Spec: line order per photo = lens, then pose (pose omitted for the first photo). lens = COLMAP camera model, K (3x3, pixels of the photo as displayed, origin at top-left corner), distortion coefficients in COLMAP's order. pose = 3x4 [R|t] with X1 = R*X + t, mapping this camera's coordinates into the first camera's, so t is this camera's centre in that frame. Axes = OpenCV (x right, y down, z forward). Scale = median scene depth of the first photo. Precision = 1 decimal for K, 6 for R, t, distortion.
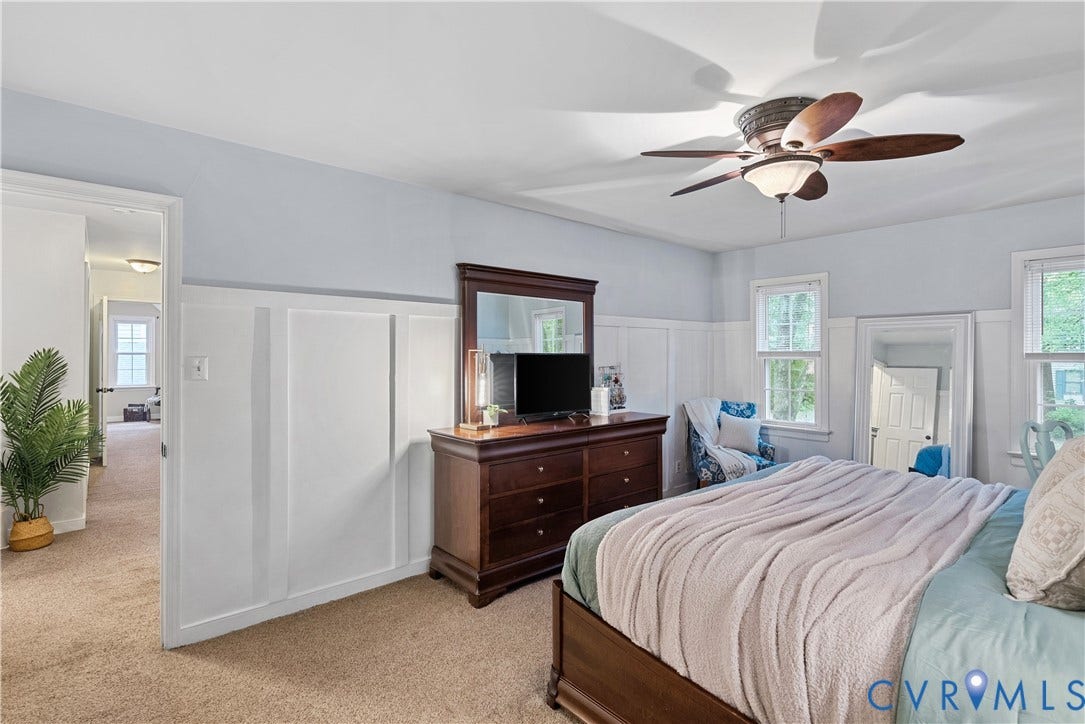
lens RADIAL K [[497.5, 0, 547.1], [0, 497.5, 358.5], [0, 0, 1]] dist [-0.002717, 0.000835]
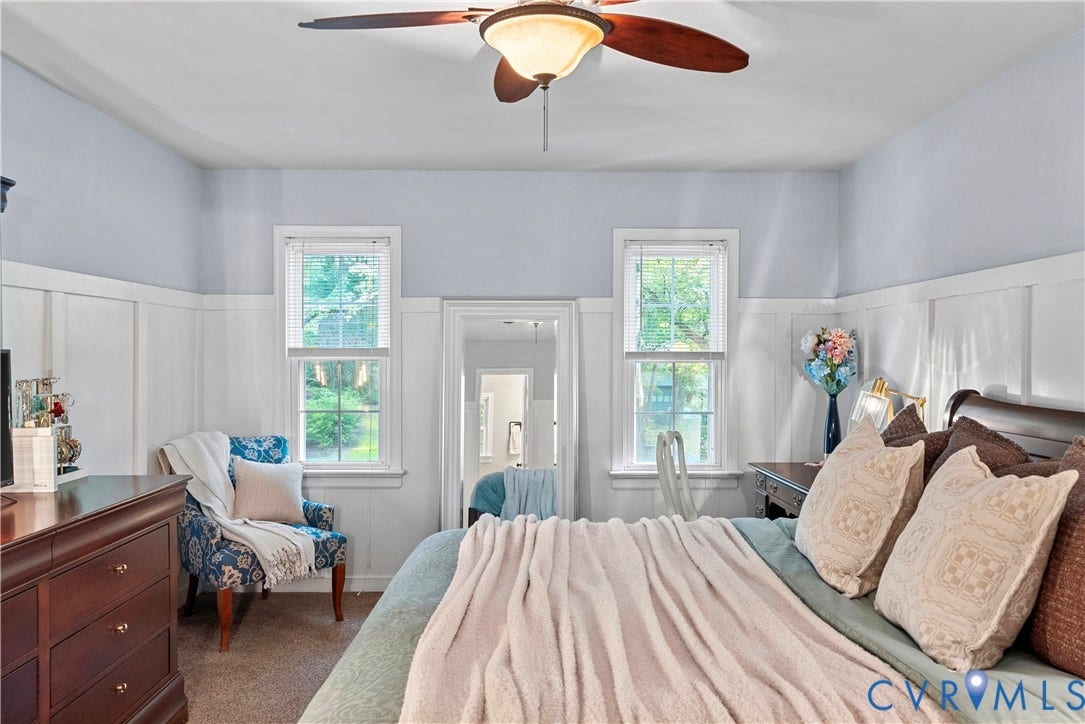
lens RADIAL K [[801.4, 0, 542.5], [0, 801.4, 362.0], [0, 0, 1]] dist [0.002173, 0.001965]
pose [[0.657596, -0.005246, 0.753352, -0.108256], [0.003494, 0.999986, 0.003913, 0.000018], [-0.753363, 0.000059, 0.657605, 0.178816]]
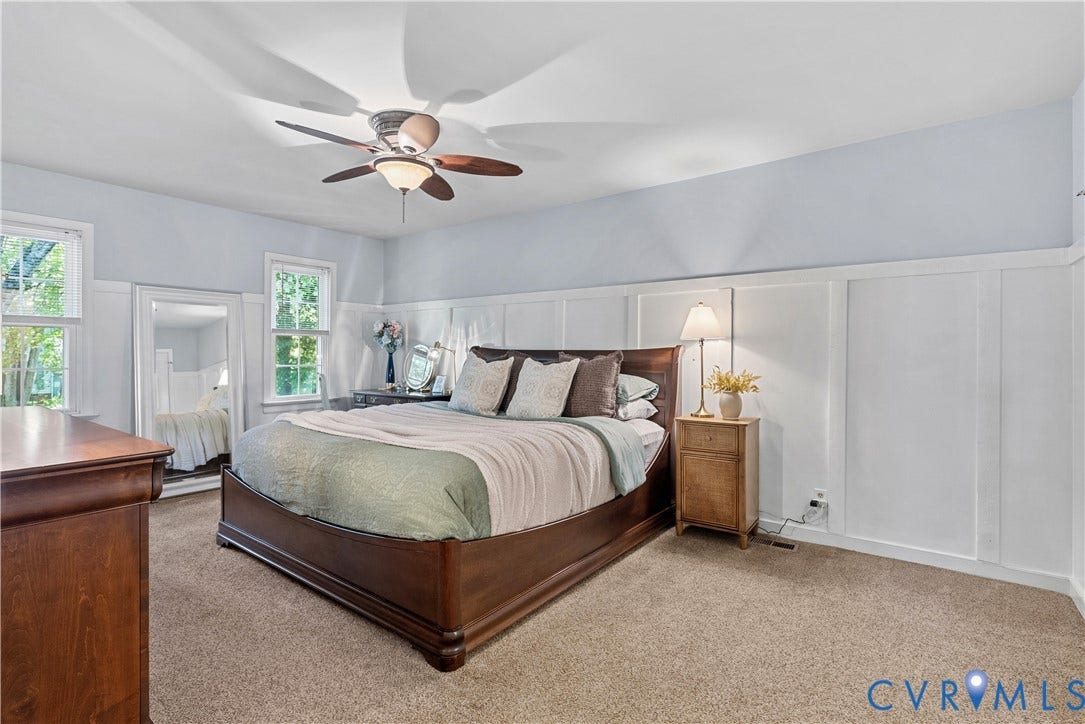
lens RADIAL K [[523.0, 0, 511.9], [0, 523.0, 358.0], [0, 0, 1]] dist [-0.000009, 0.000270]
pose [[-0.153026, -0.008664, 0.988184, -0.434969], [-0.002492, 0.999962, 0.008381, 0.044651], [-0.988219, -0.001180, -0.153042, 0.454799]]
